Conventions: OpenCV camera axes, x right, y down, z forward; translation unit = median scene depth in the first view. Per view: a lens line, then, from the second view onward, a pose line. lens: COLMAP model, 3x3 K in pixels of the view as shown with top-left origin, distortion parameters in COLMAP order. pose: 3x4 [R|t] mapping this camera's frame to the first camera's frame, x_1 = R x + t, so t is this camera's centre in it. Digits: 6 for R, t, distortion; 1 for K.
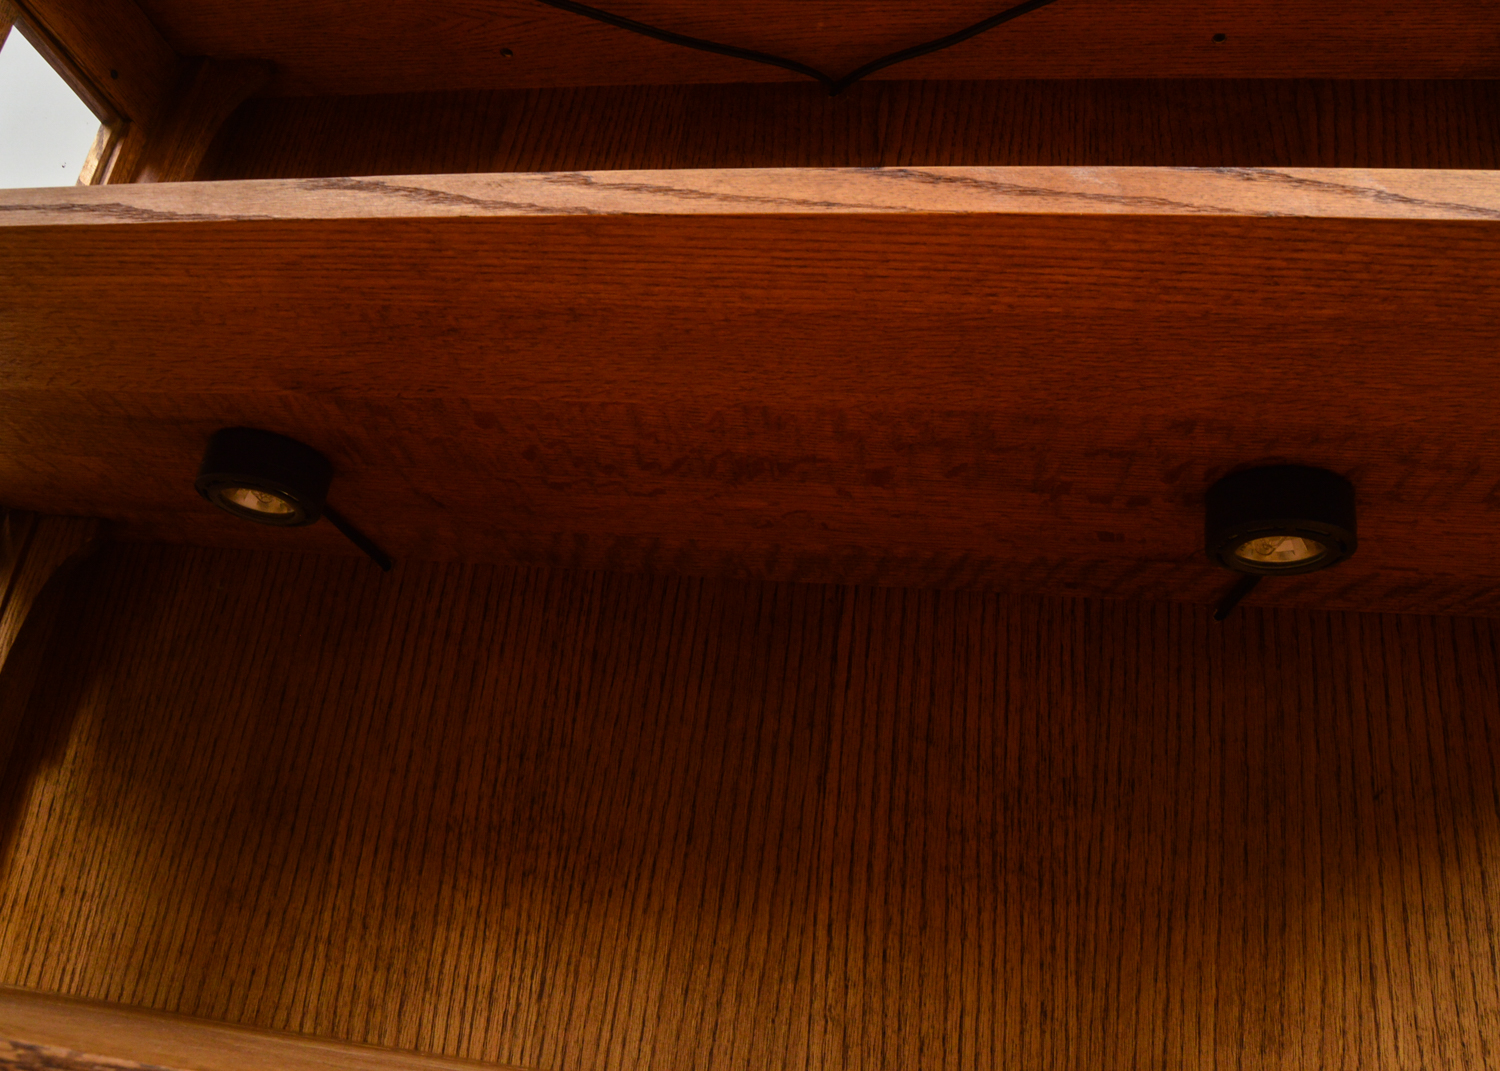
lens RADIAL K [[1278.1, 0, 756.0], [0, 1278.1, 526.3], [0, 0, 1]] dist [-0.105239, 0.045581]
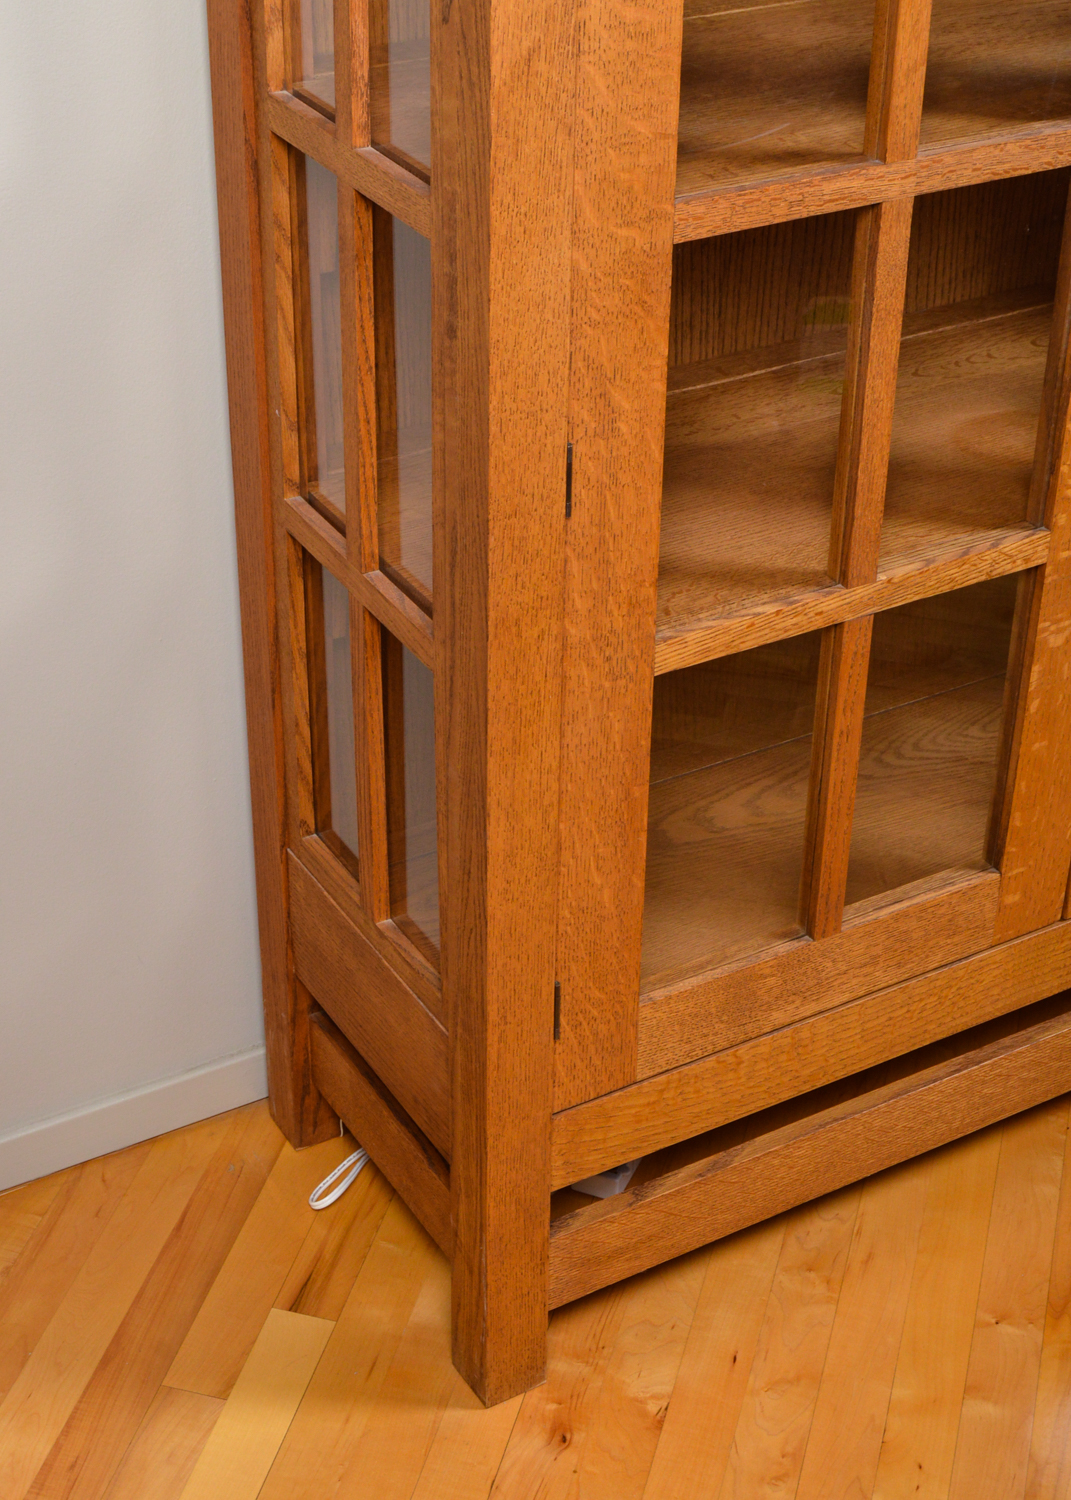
lens RADIAL K [[2400.9, 0, 515.8], [0, 2400.9, 783.7], [0, 0, 1]] dist [-0.055226, 0.000000]
pose [[0.773797, -0.438761, 0.456866, -2.061492], [-0.154601, 0.568624, 0.807939, -1.714290], [-0.614277, -0.695813, 0.372167, -0.347882]]
